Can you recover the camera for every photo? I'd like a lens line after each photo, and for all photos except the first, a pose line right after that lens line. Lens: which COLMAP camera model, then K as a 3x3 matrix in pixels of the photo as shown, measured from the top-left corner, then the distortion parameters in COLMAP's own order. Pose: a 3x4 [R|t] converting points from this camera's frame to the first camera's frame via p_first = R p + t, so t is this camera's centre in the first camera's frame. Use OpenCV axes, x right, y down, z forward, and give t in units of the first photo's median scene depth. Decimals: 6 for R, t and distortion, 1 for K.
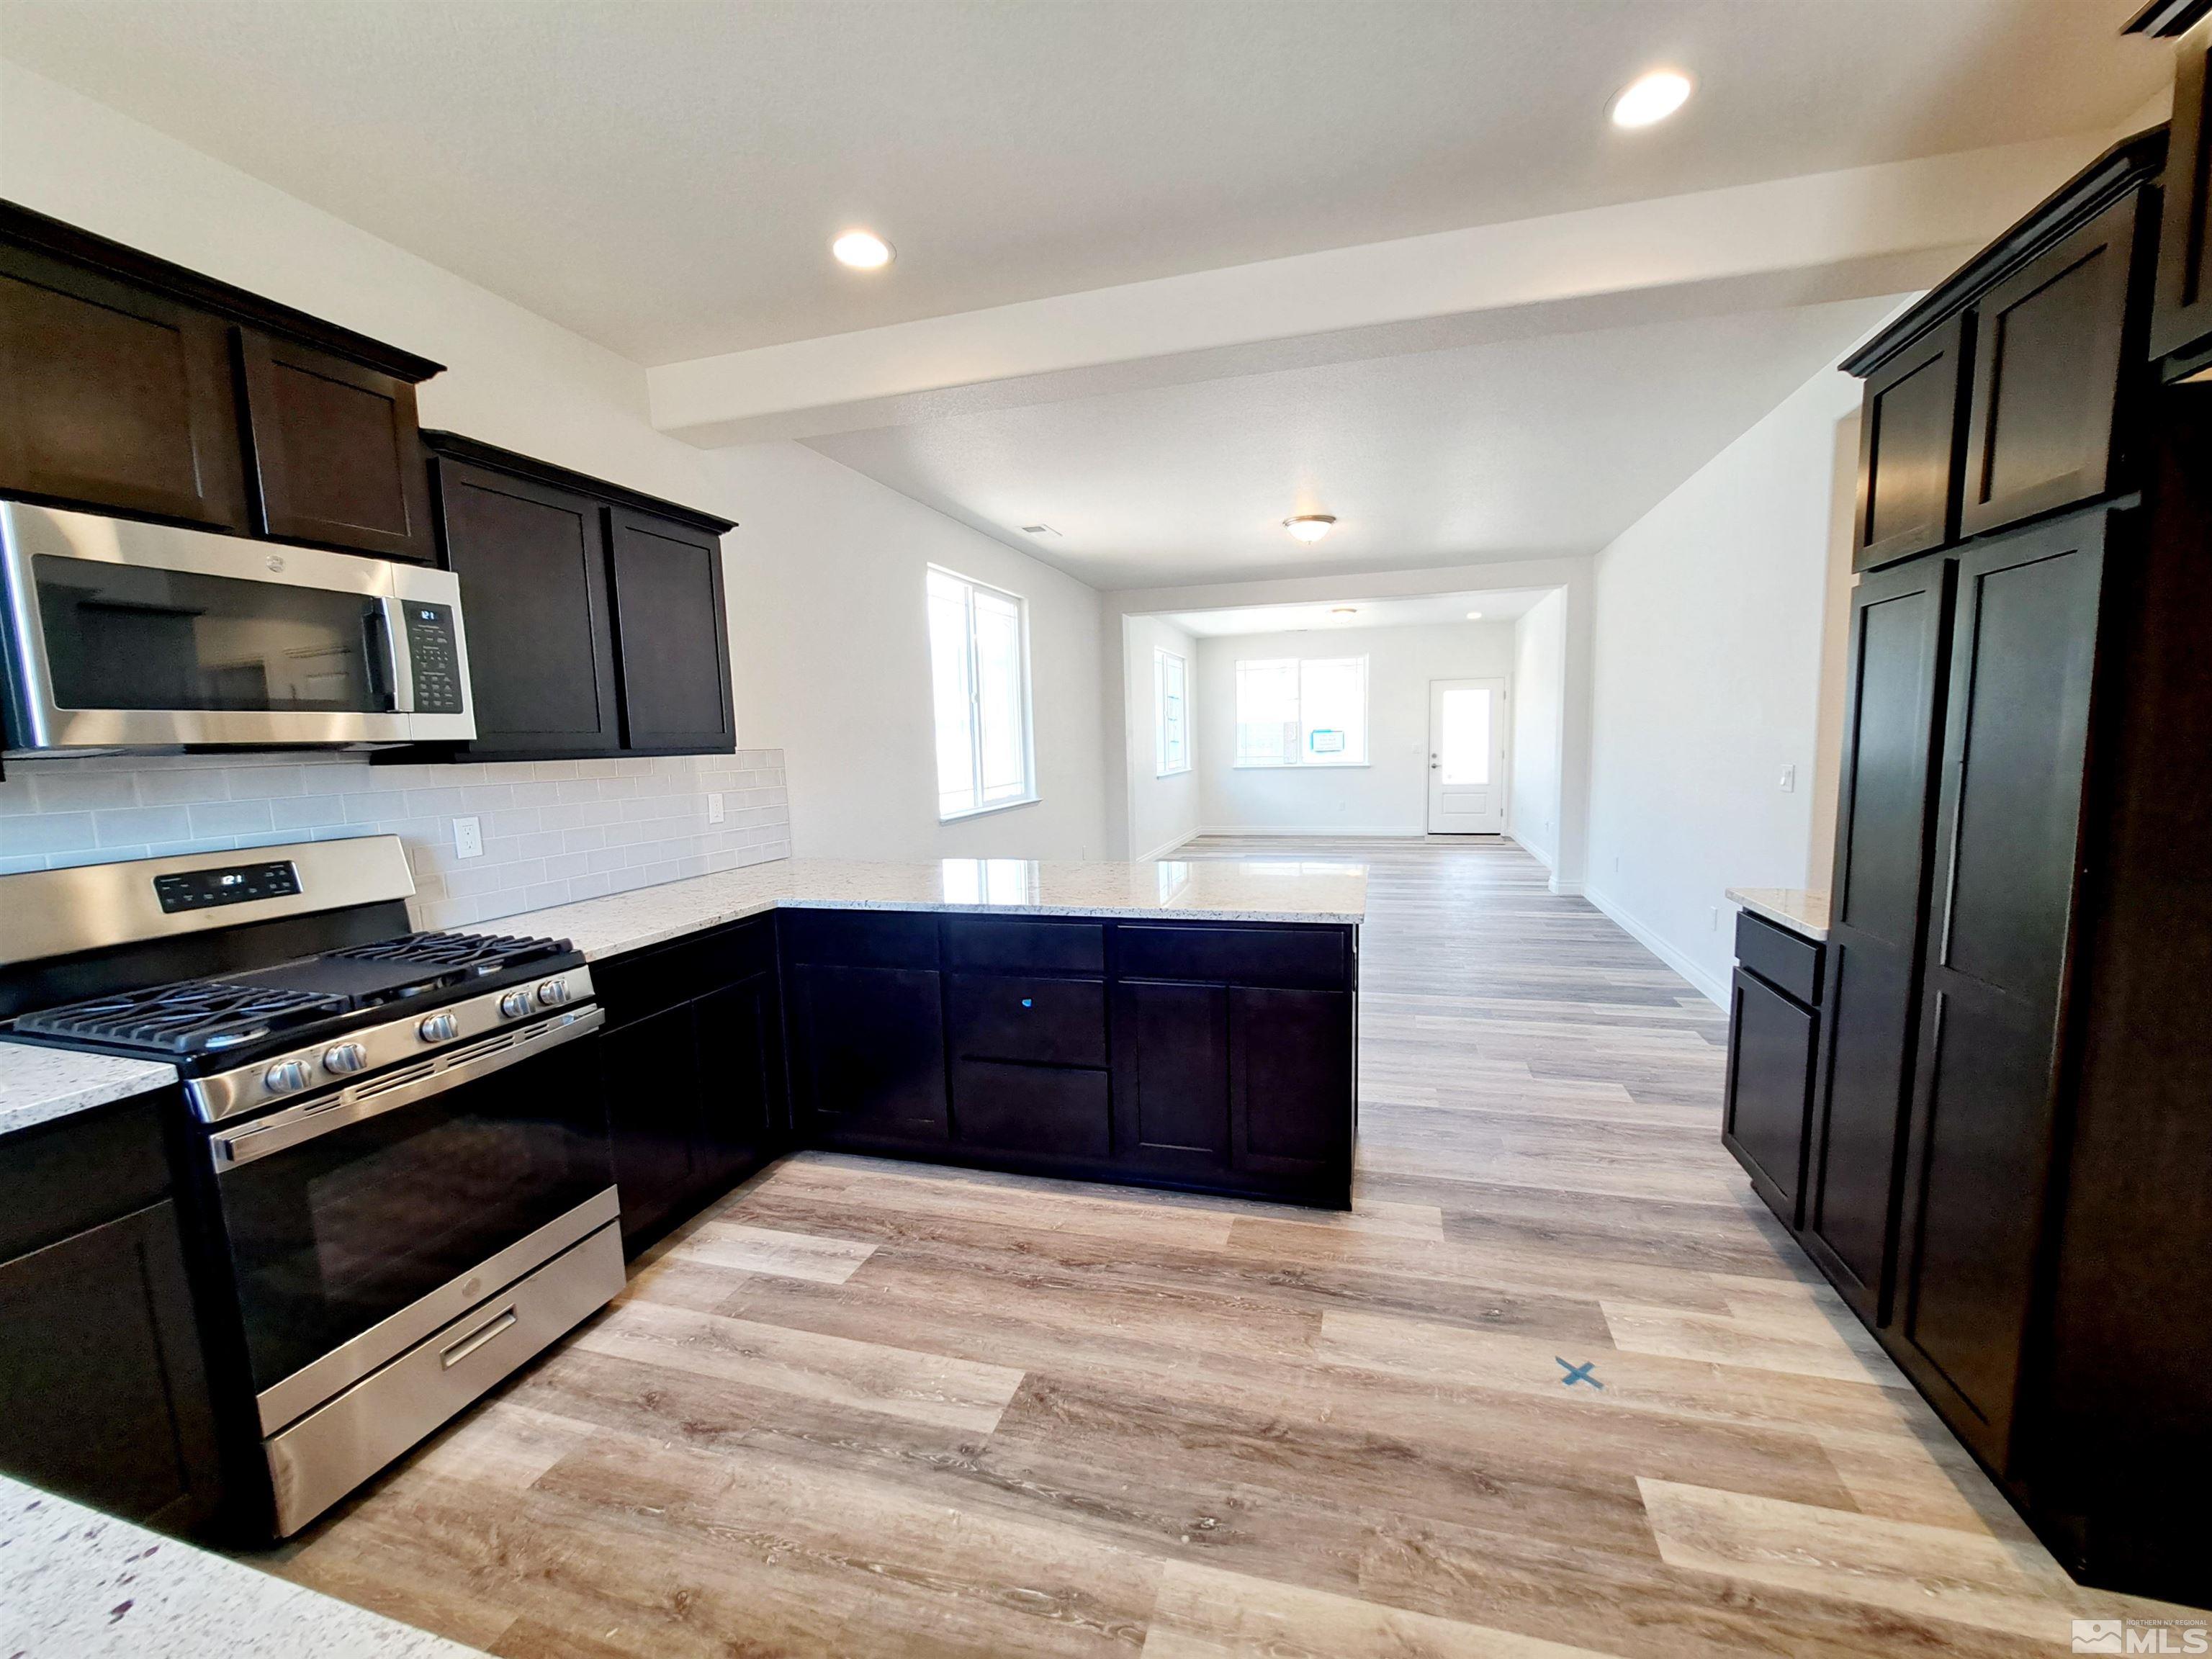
lens RADIAL K [[886.3, 0, 1115.6], [0, 886.3, 837.6], [0, 0, 1]] dist [-0.002034, -0.000105]
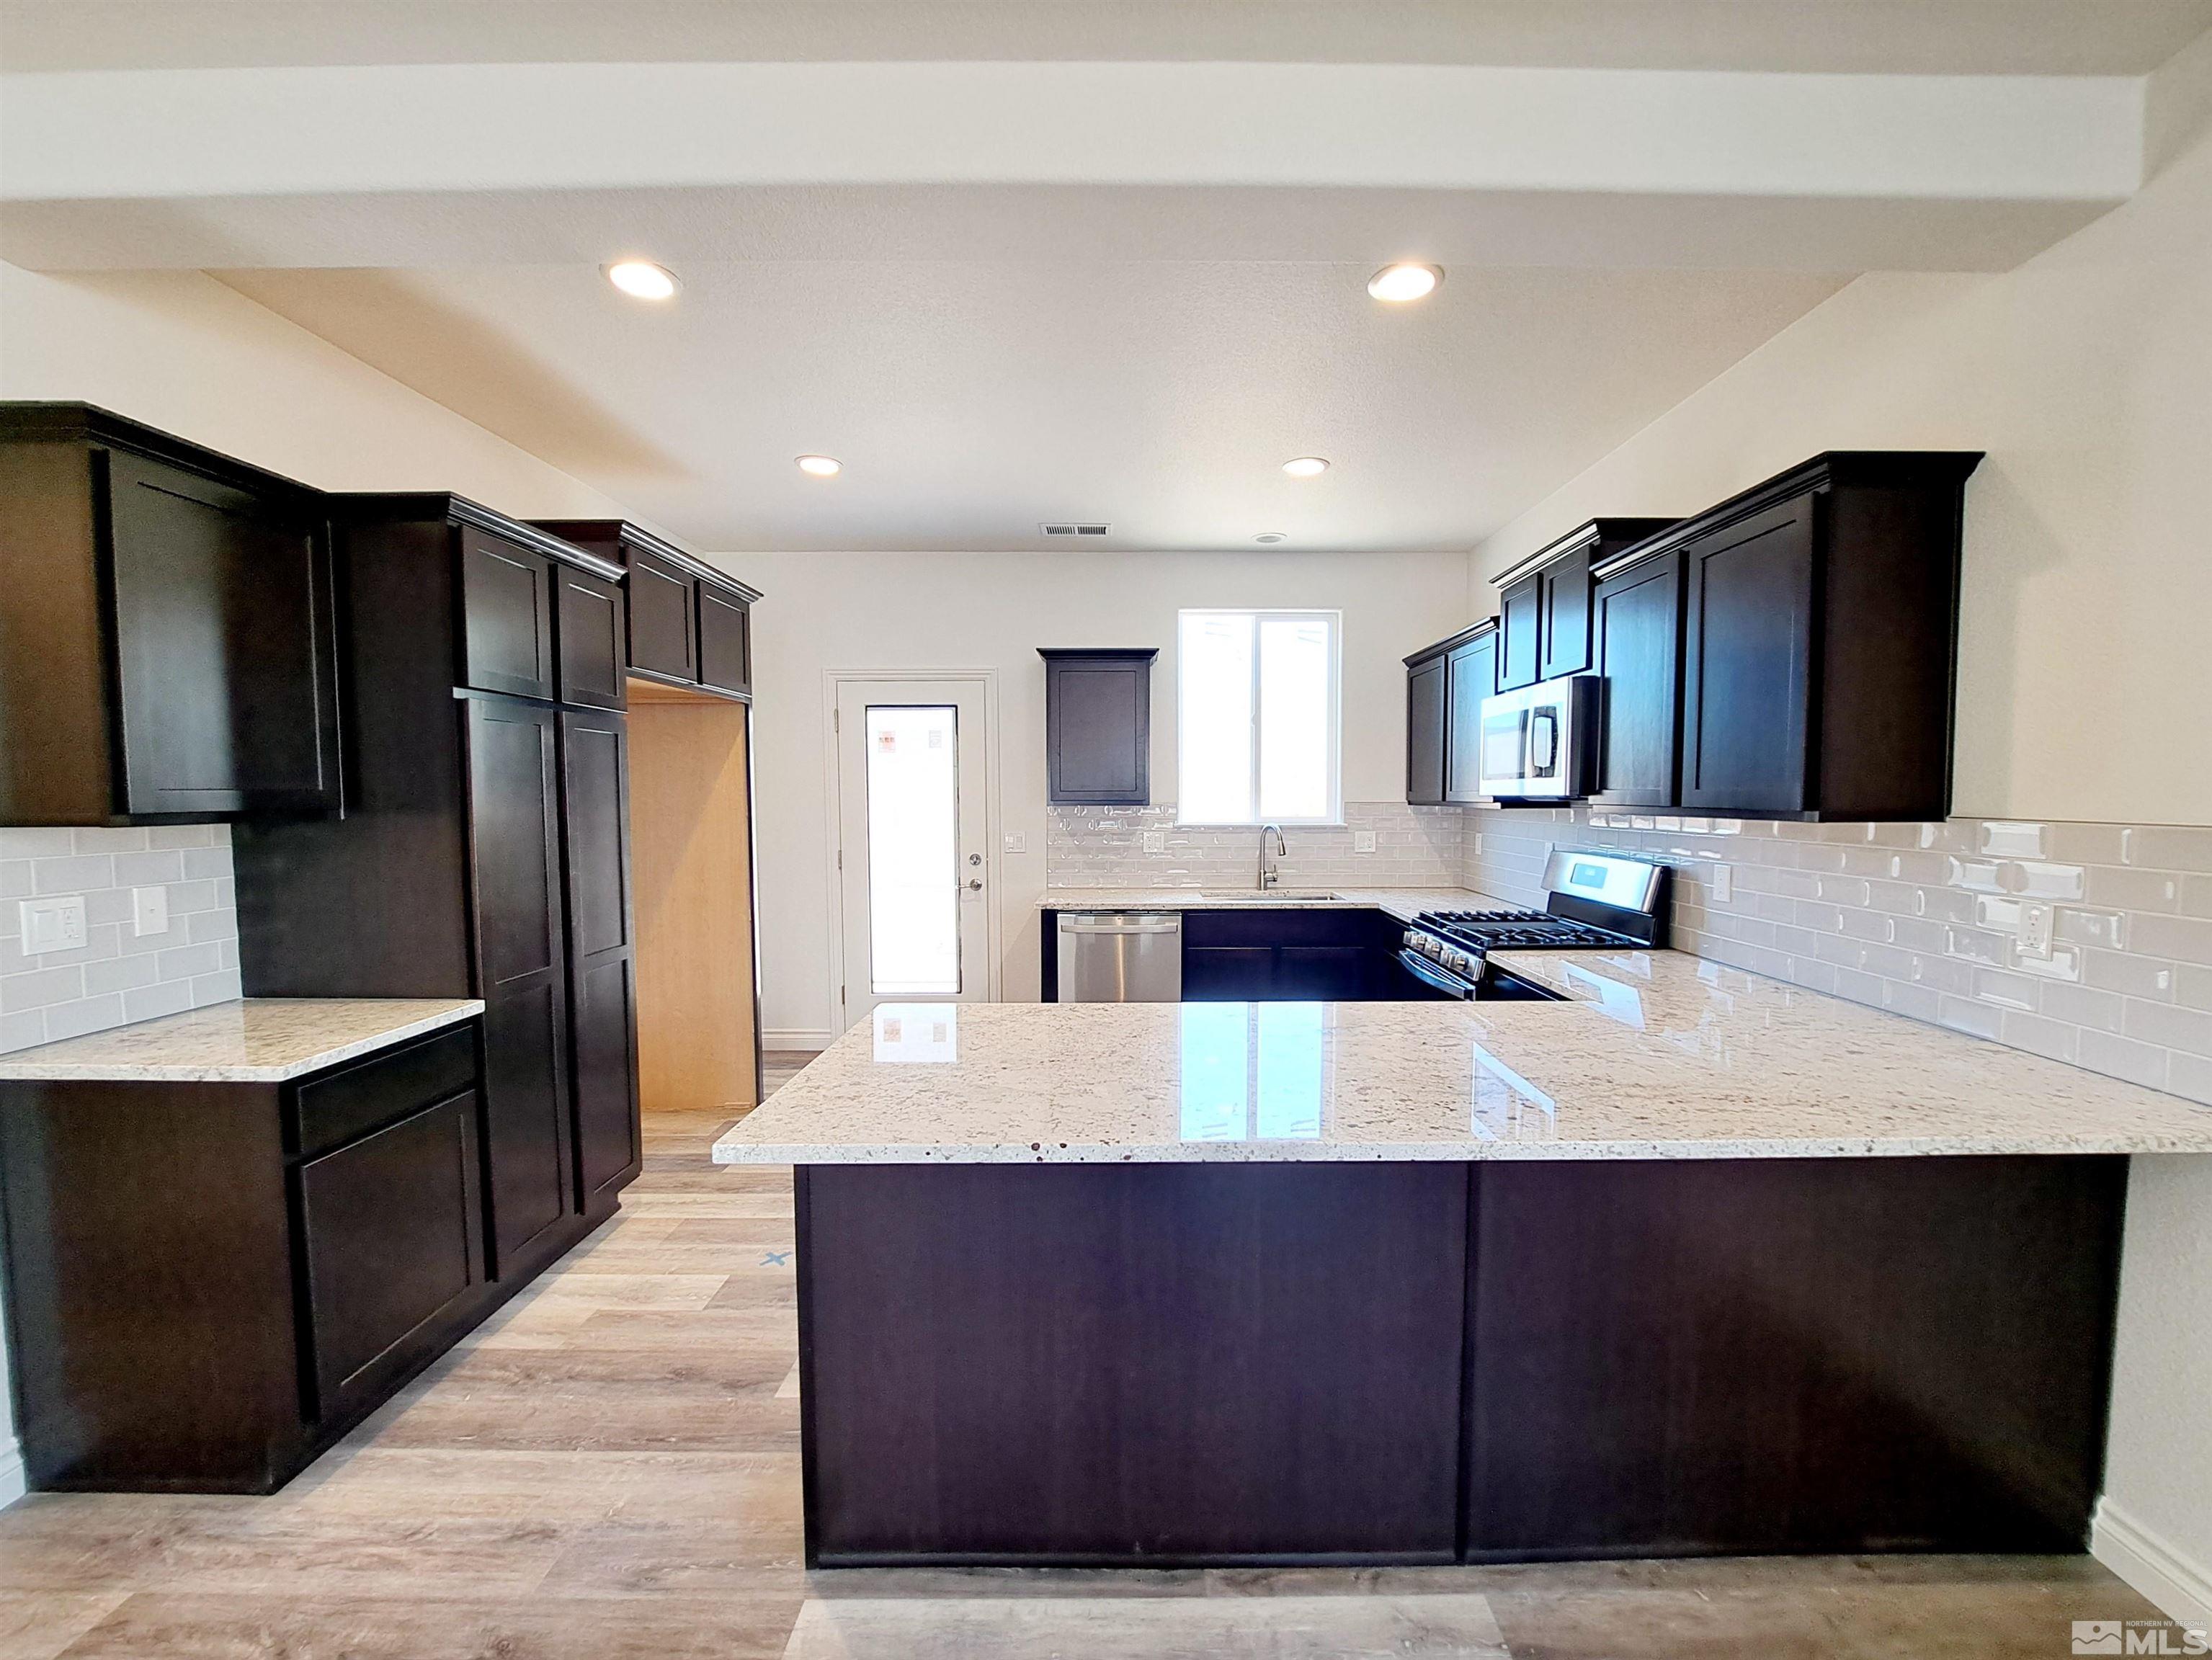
lens RADIAL K [[886.2, 0, 1121.5], [0, 886.2, 839.2], [0, 0, 1]] dist [-0.002034, -0.000105]
pose [[-0.960786, 0.037305, -0.274769, 0.317143], [-0.012379, 0.984151, 0.176902, -0.287500], [0.277013, 0.173366, -0.945097, 2.140254]]
